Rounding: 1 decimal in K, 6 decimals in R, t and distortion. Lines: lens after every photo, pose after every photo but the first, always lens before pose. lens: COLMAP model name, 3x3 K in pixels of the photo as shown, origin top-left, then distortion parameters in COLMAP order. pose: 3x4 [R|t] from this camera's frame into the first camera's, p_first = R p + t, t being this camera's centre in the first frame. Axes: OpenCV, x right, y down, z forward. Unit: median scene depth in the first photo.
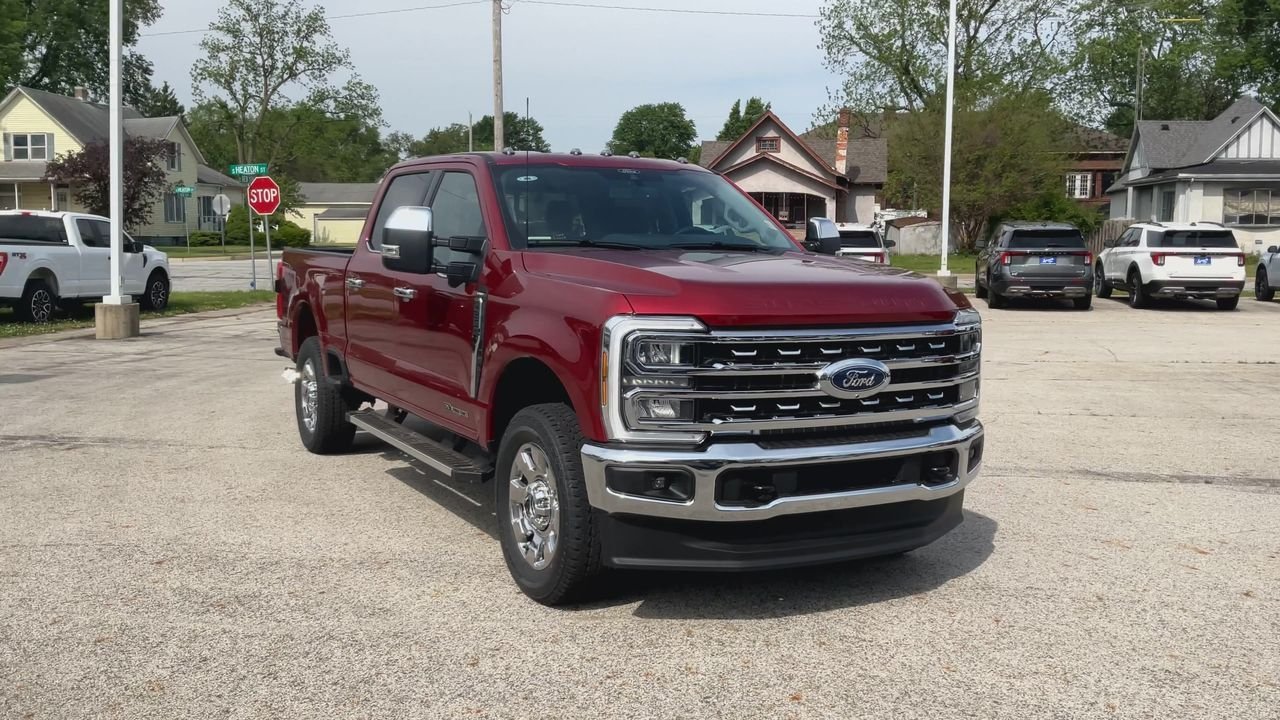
lens RADIAL K [[1190.0, 0, 638.3], [0, 1190.0, 328.0], [0, 0, 1]] dist [0.018099, 0.000000]
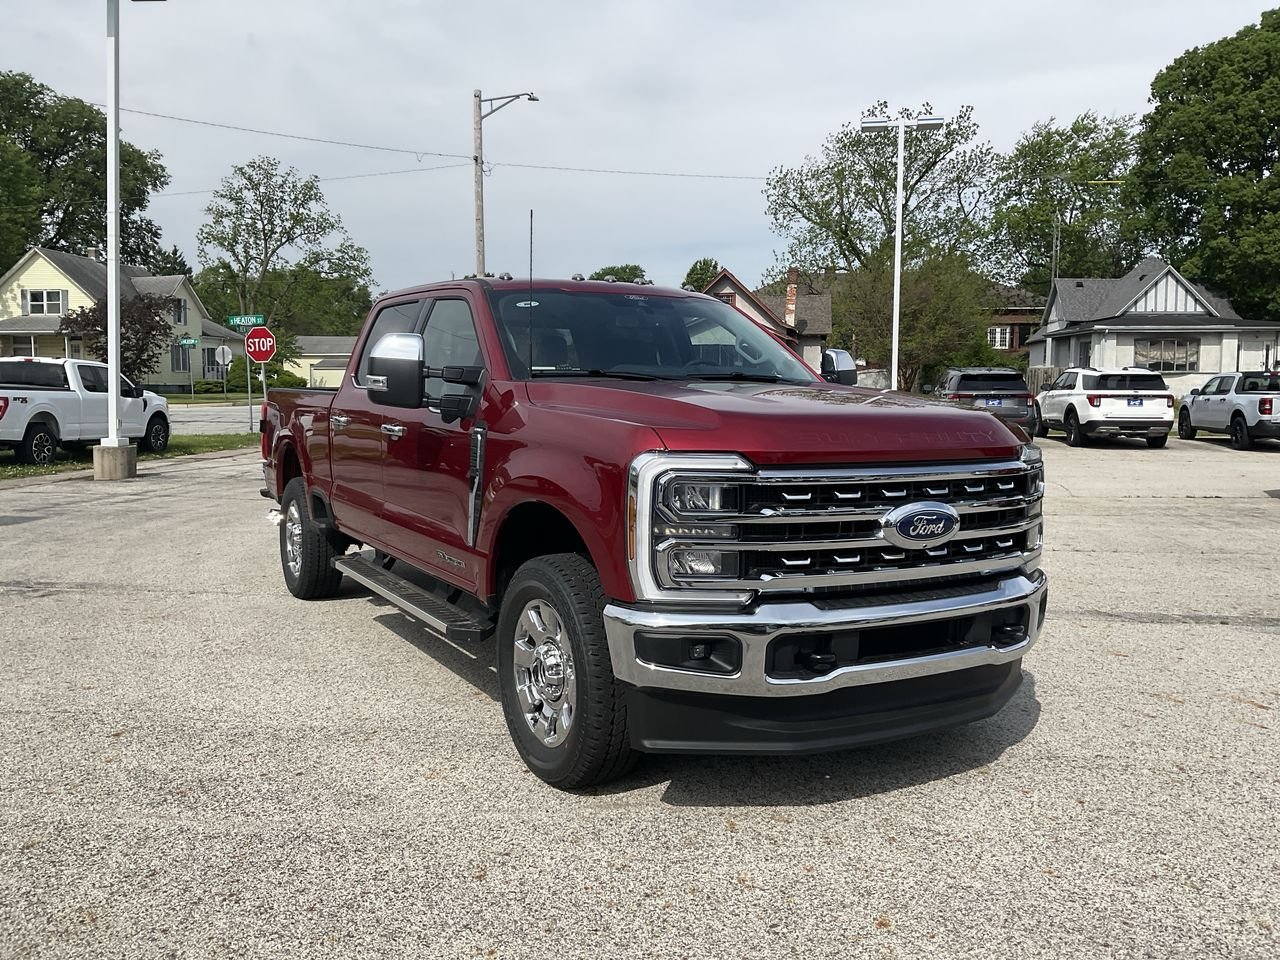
lens RADIAL K [[1071.8, 0, 628.4], [0, 1071.8, 471.1], [0, 0, 1]] dist [0.009071, -0.020097]
pose [[0.999745, -0.004689, 0.022076, -0.027129], [0.004602, 0.999981, 0.003987, -0.000324], [-0.022095, -0.003884, 0.999748, 0.137448]]
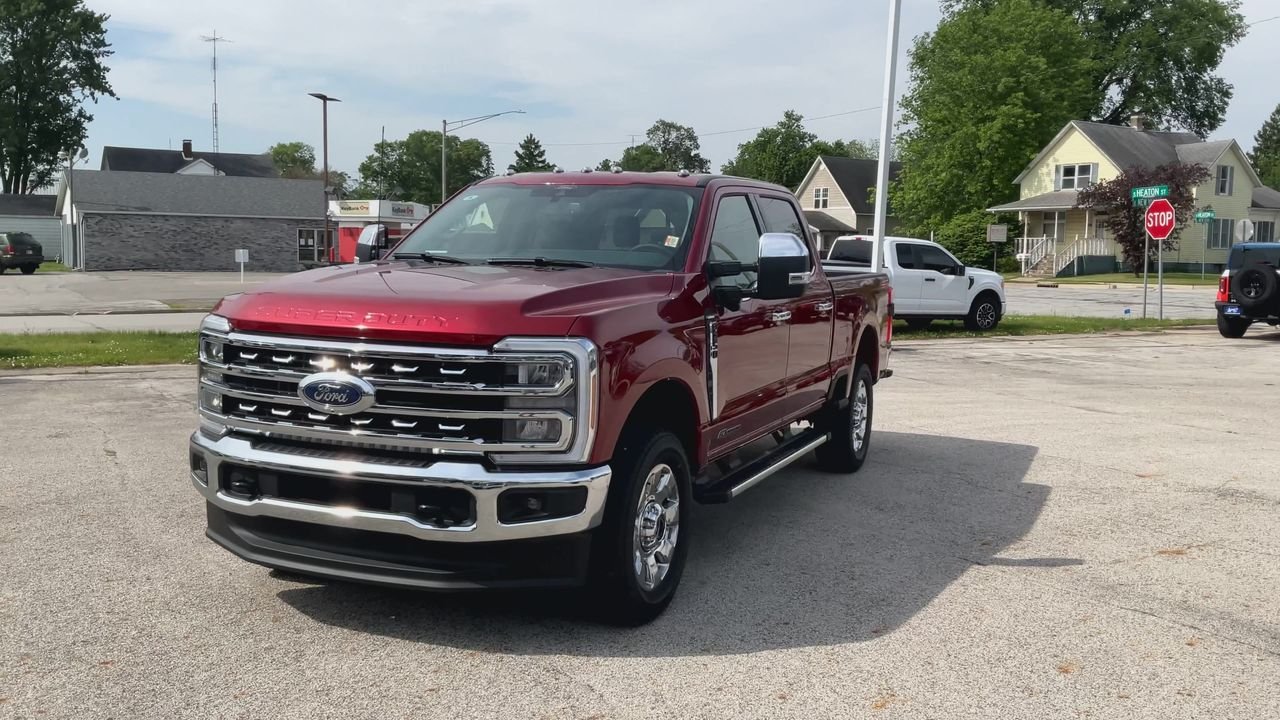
lens RADIAL K [[1190.0, 0, 644.0], [0, 1190.0, 351.3], [0, 0, 1]] dist [0.018099, 0.000000]
pose [[0.632185, 0.073107, -0.771361, 0.646096], [-0.075592, 0.996609, 0.032502, -0.025141], [0.771121, 0.037762, 0.635568, 0.338545]]
